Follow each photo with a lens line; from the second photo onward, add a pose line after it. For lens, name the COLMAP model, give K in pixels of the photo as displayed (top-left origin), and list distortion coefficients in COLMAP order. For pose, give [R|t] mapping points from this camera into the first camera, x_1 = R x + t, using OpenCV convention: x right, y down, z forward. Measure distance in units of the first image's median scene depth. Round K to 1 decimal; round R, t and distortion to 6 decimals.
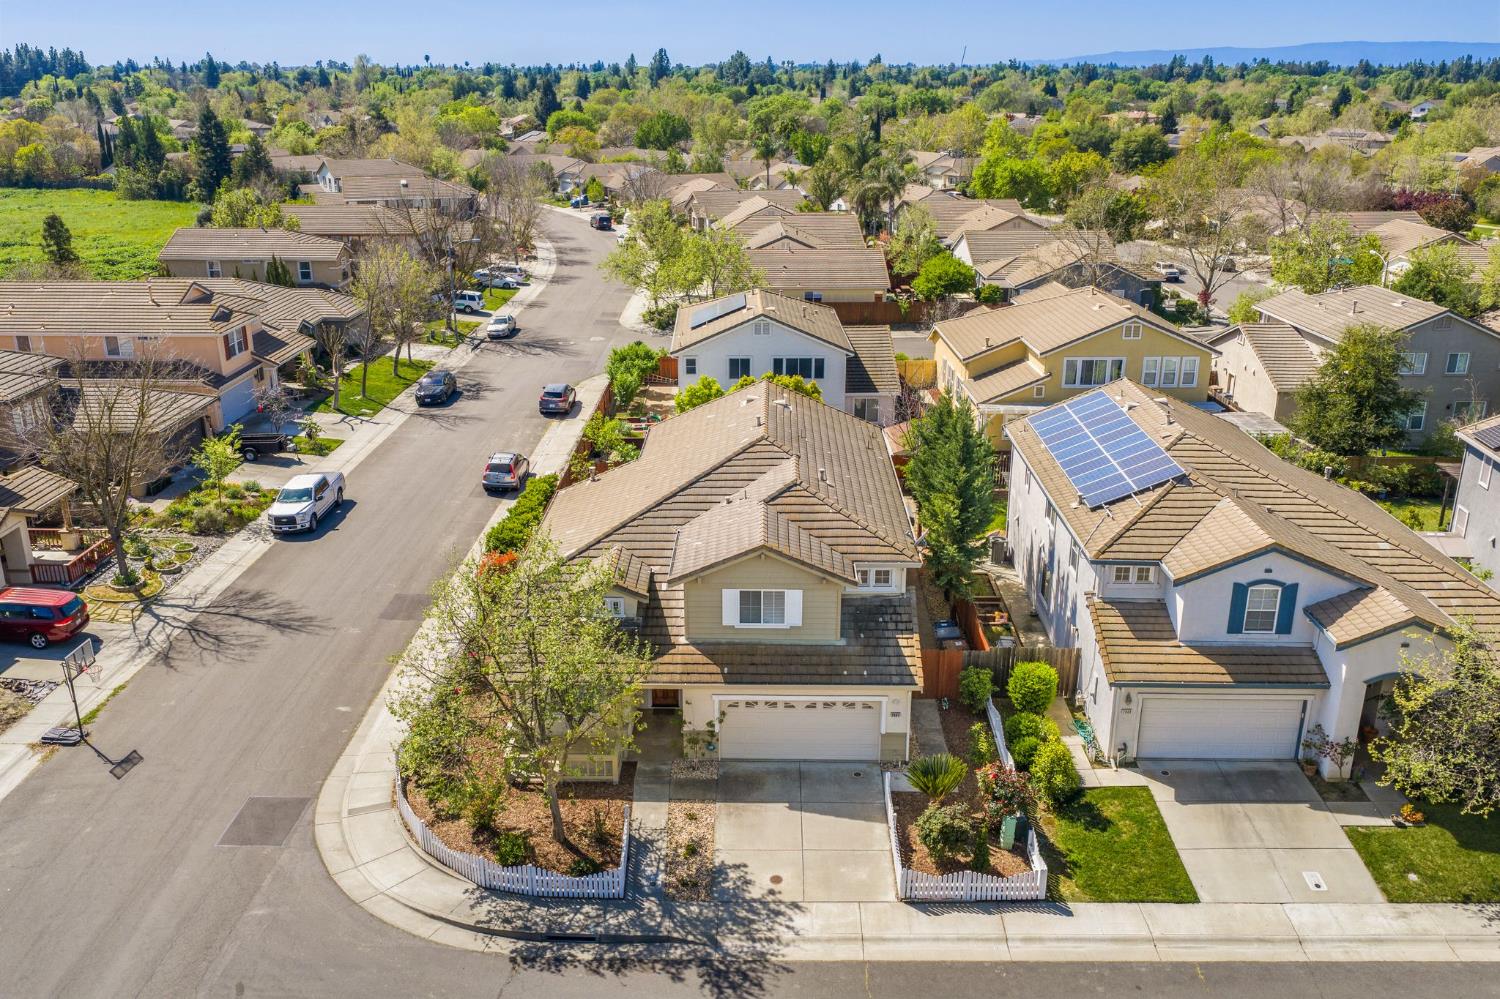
lens RADIAL K [[1242.2, 0, 756.9], [0, 1242.2, 501.9], [0, 0, 1]] dist [0.005118, -0.013397]
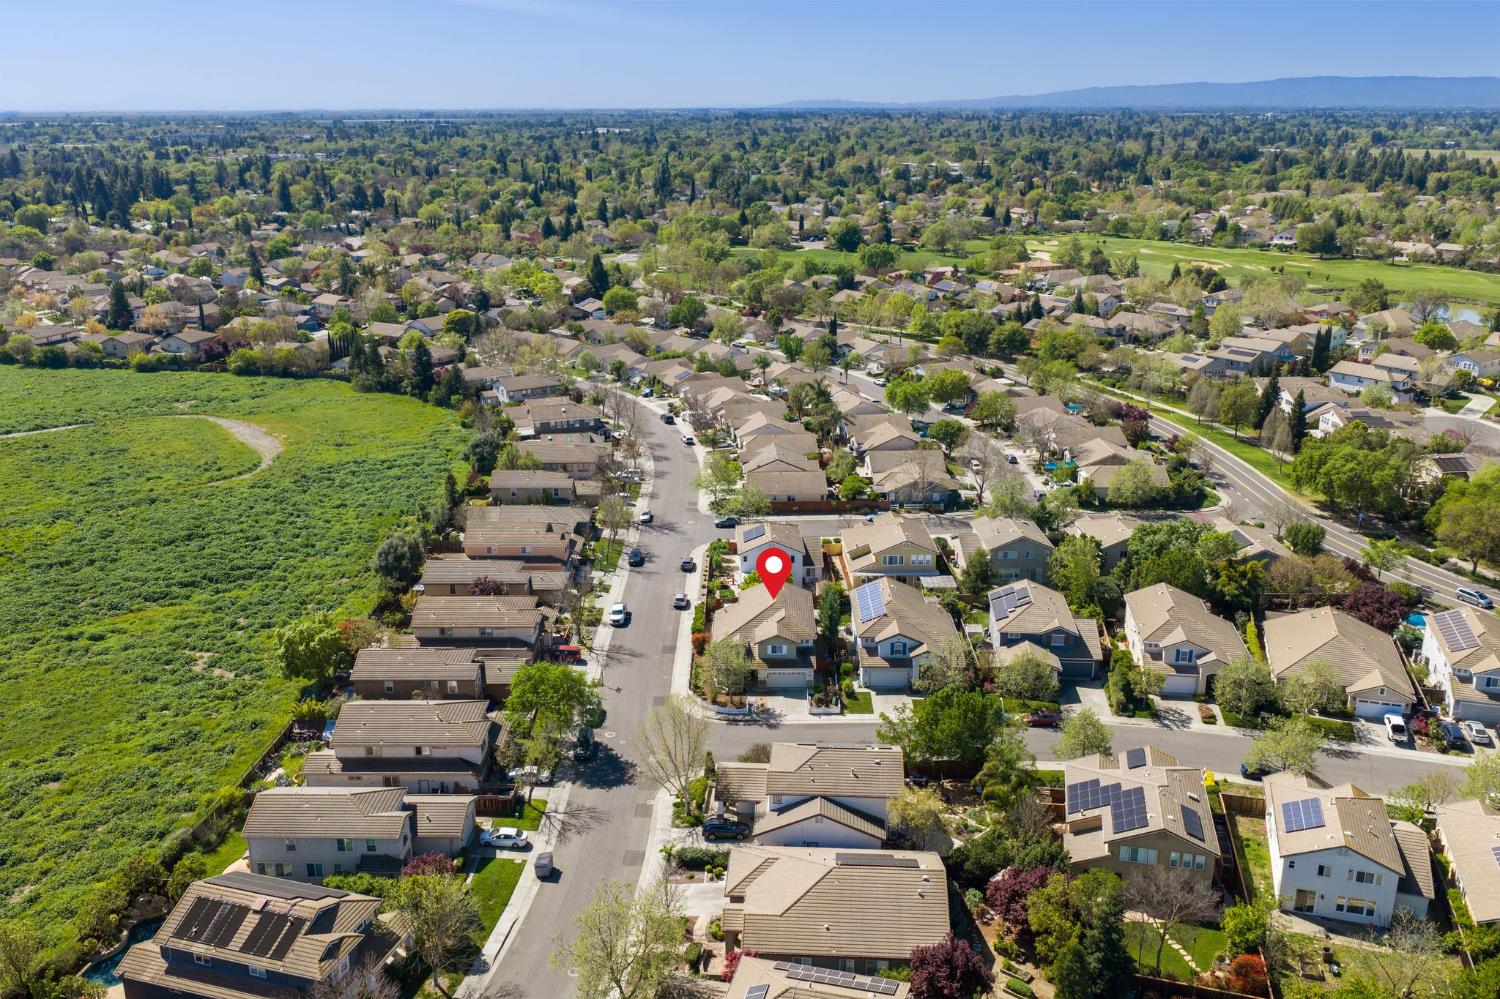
lens RADIAL K [[1269.7, 0, 747.8], [0, 1269.7, 436.7], [0, 0, 1]] dist [0.003358, 0.004062]
pose [[0.999954, -0.007998, 0.005262, -0.108598], [0.008377, 0.997023, -0.076648, -0.296124], [-0.004633, 0.076688, 0.997044, -3.245198]]
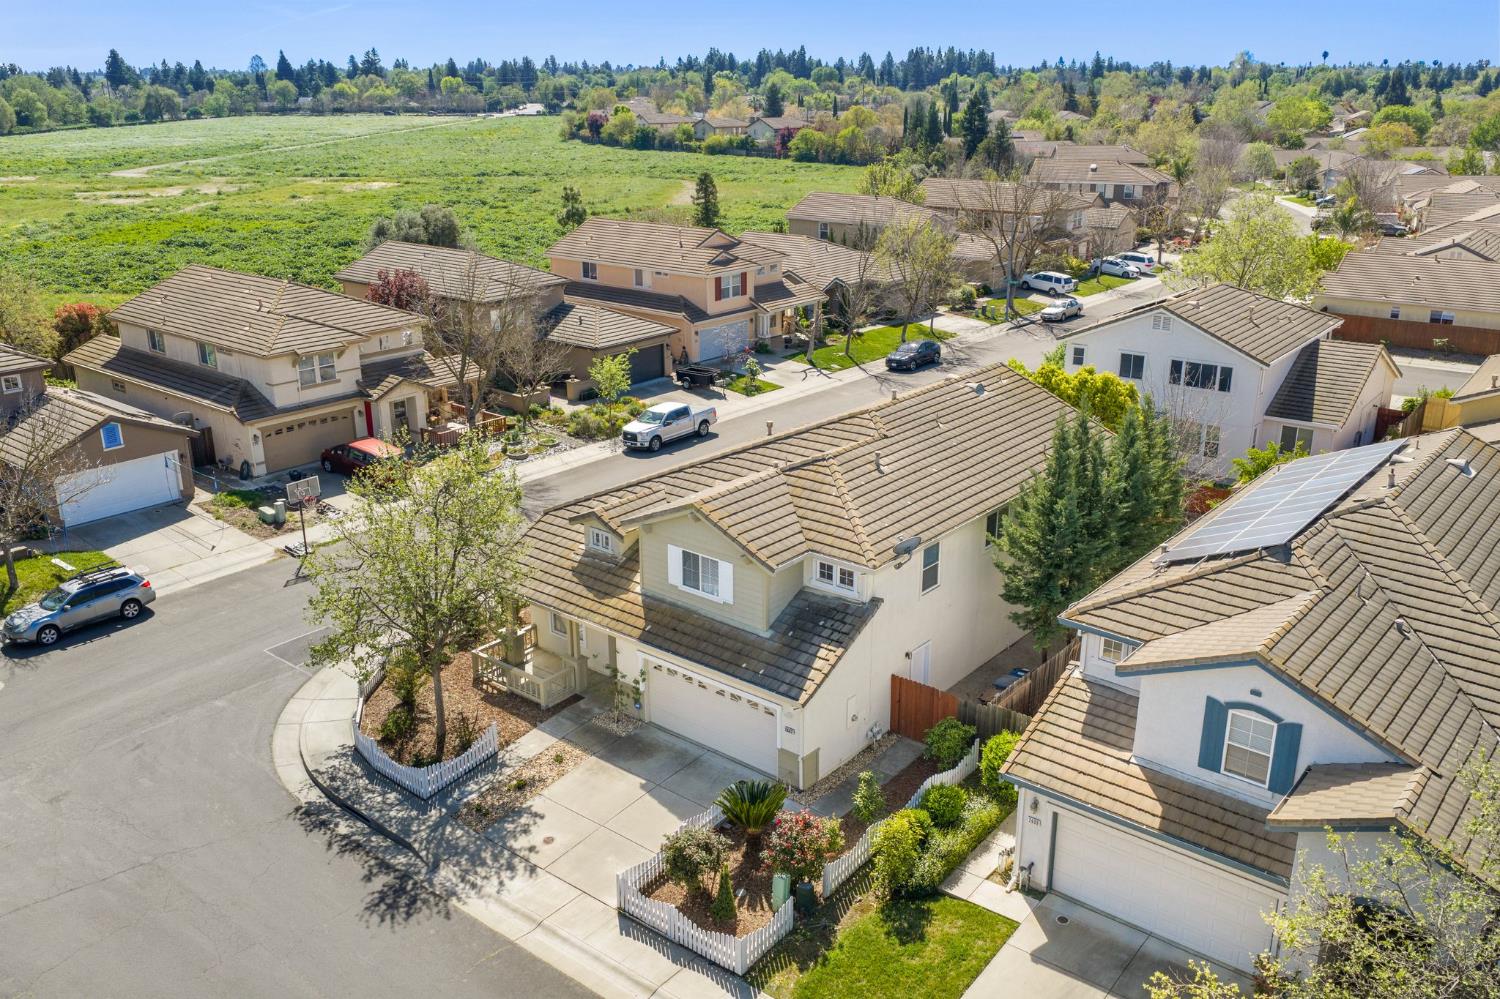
lens RADIAL K [[1242.2, 0, 756.9], [0, 1242.2, 501.9], [0, 0, 1]] dist [0.005118, -0.013397]
pose [[0.778350, 0.199172, -0.595400, 0.574080], [-0.199997, 0.977600, 0.065574, -0.035598], [0.595123, 0.068039, 0.800749, 0.285148]]
